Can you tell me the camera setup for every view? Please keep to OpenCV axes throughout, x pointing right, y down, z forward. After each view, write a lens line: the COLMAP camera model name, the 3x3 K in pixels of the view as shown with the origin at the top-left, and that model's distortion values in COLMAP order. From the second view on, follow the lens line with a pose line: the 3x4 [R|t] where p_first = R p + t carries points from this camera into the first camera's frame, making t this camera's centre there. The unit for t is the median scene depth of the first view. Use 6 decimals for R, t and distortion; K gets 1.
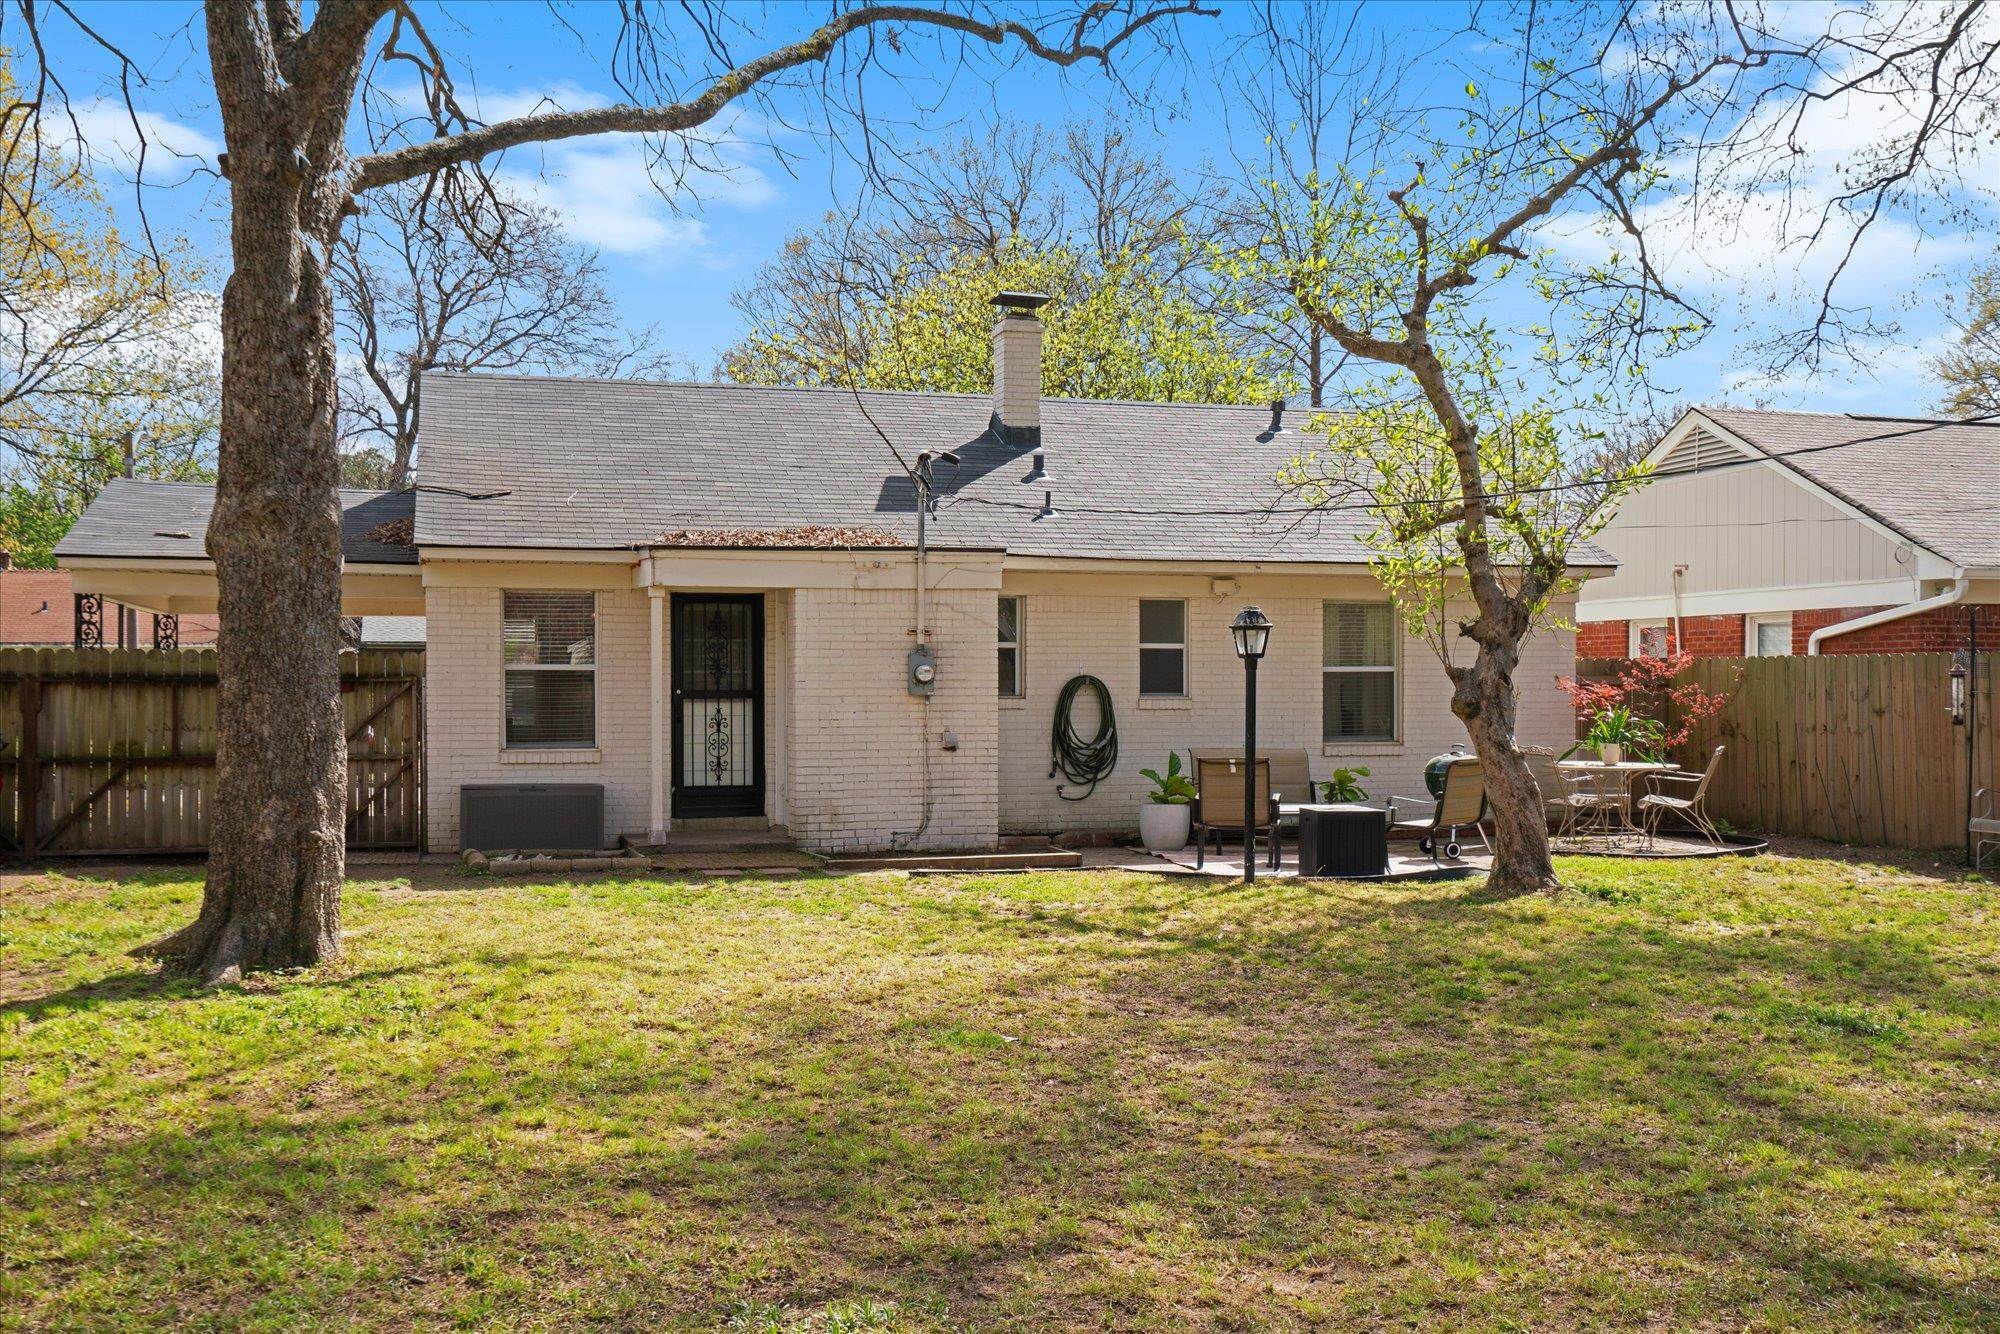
lens RADIAL K [[2113.4, 0, 1001.7], [0, 2113.4, 747.2], [0, 0, 1]] dist [0.113569, 0.004453]
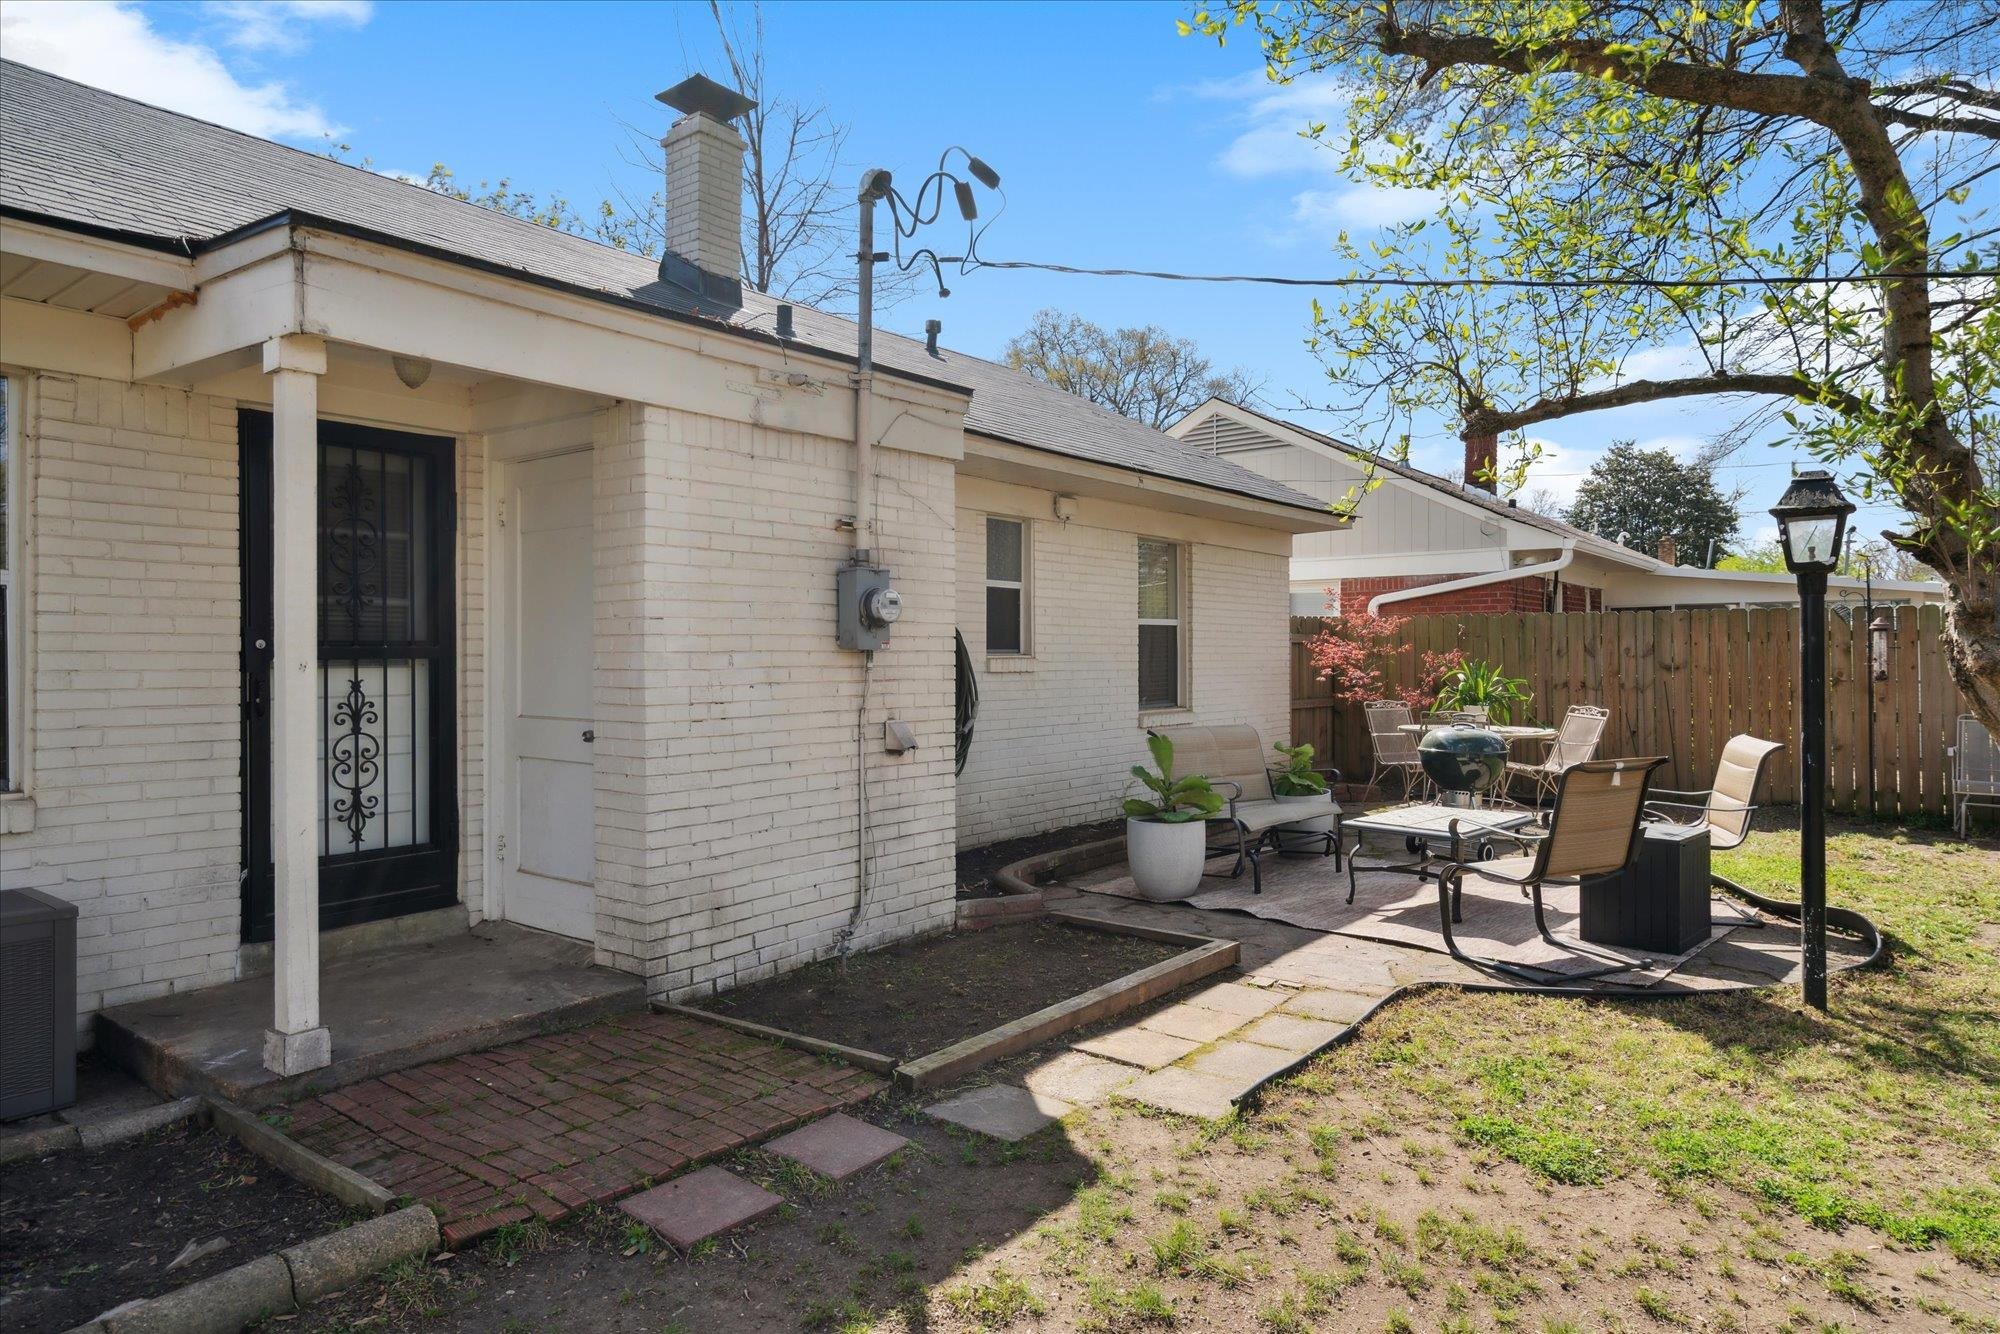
lens RADIAL K [[1204.1, 0, 1000.0], [0, 1204.1, 667.0], [0, 0, 1]] dist [0.017846, 0.000970]
pose [[0.813906, -0.008420, 0.580936, -0.171556], [0.019912, 0.999712, -0.013406, -0.015141], [-0.580656, 0.022479, 0.813839, 0.709202]]
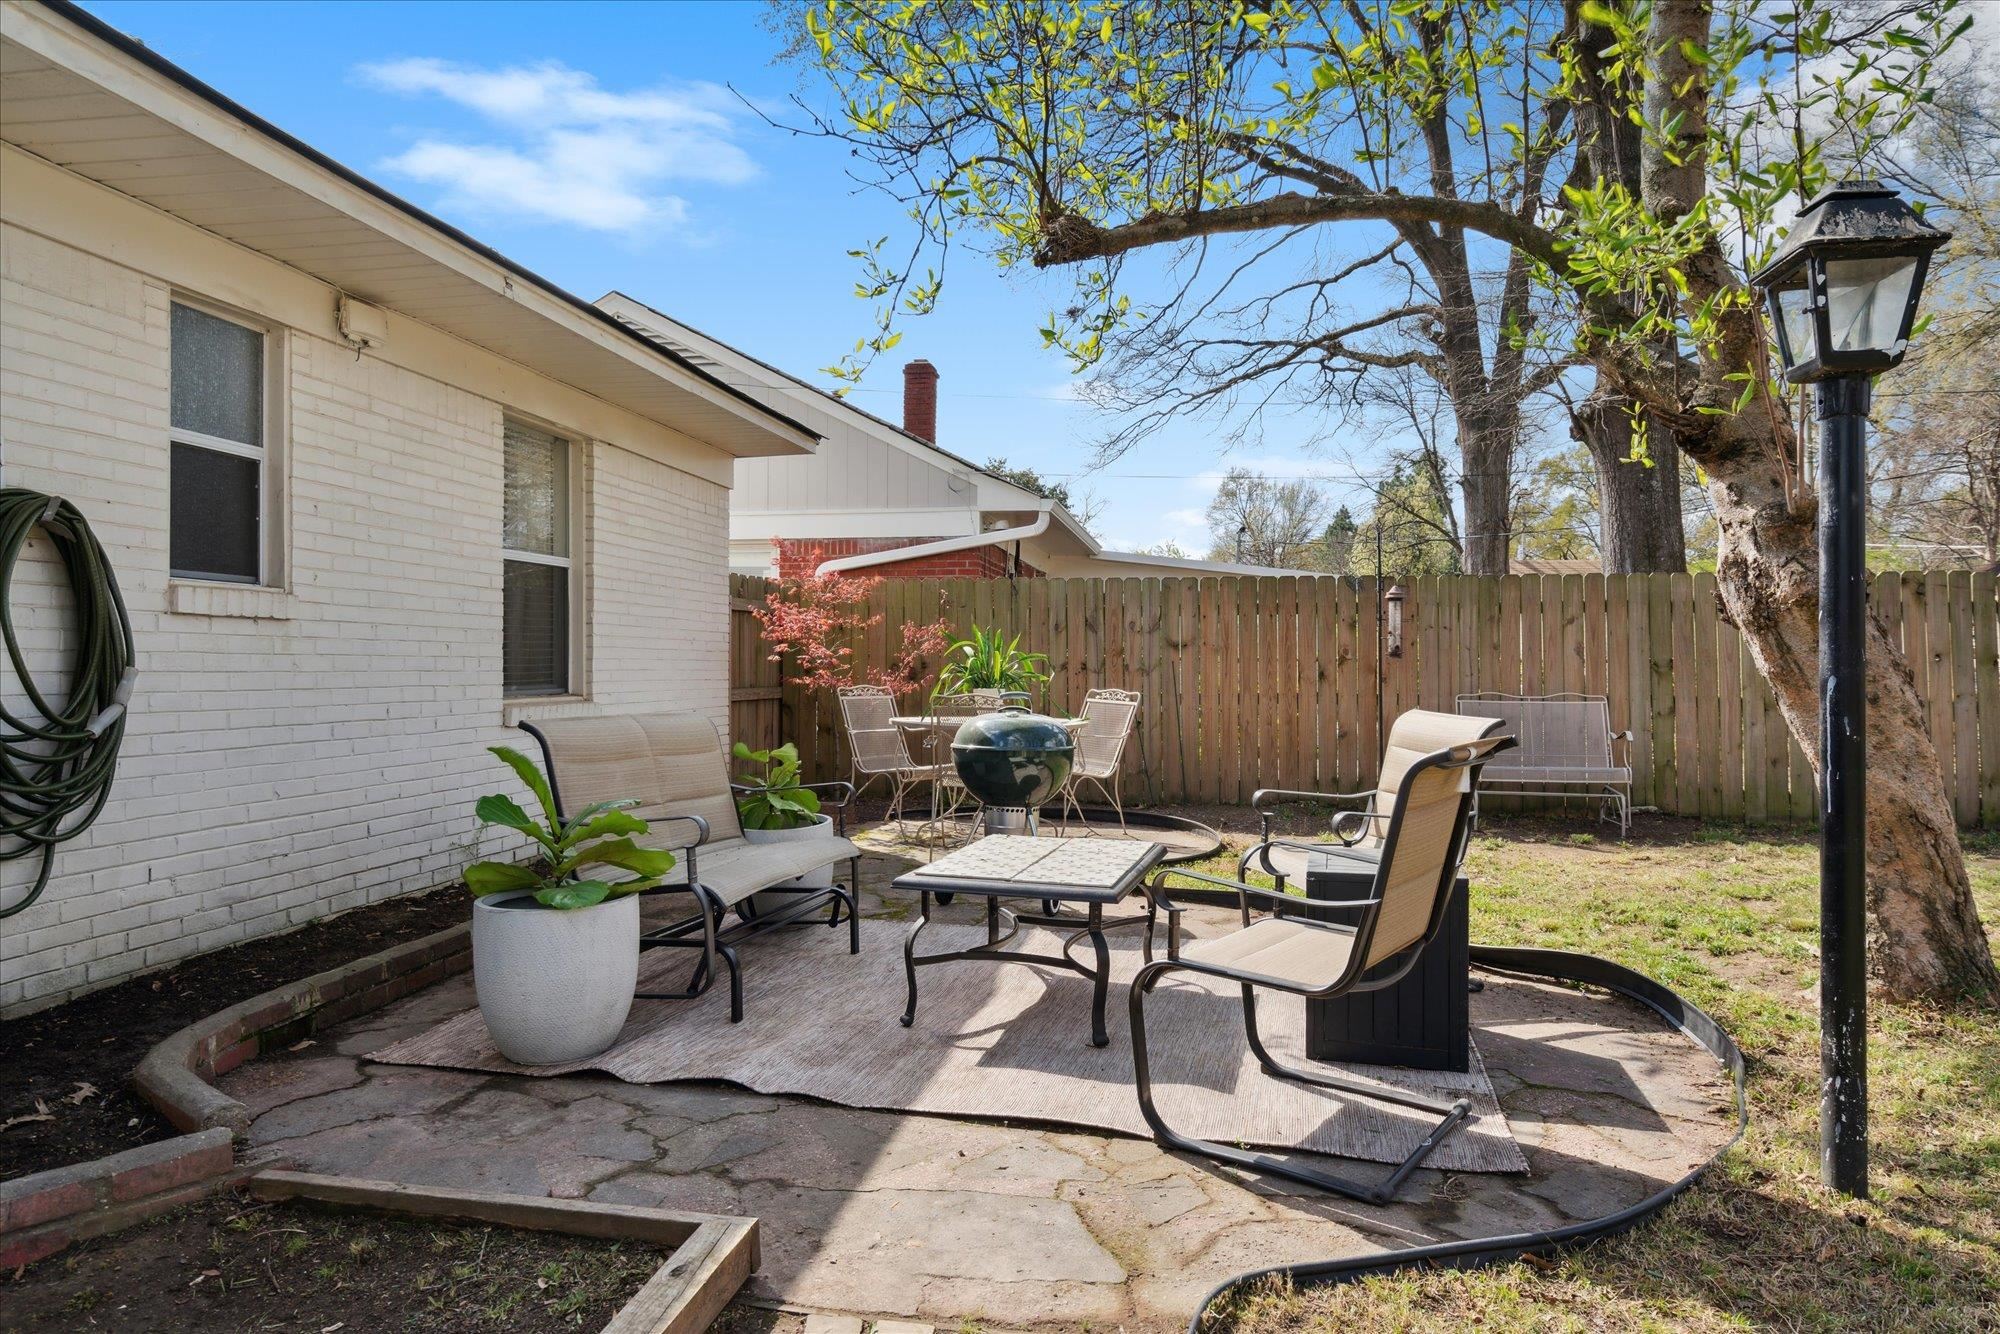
lens RADIAL K [[1240.4, 0, 989.9], [0, 1240.4, 654.9], [0, 0, 1]] dist [0.004769, 0.002471]
pose [[0.448198, 0.008151, 0.893897, -0.058323], [0.024664, 0.999465, -0.021480, -0.003870], [-0.893594, 0.031675, 0.447758, 0.833863]]
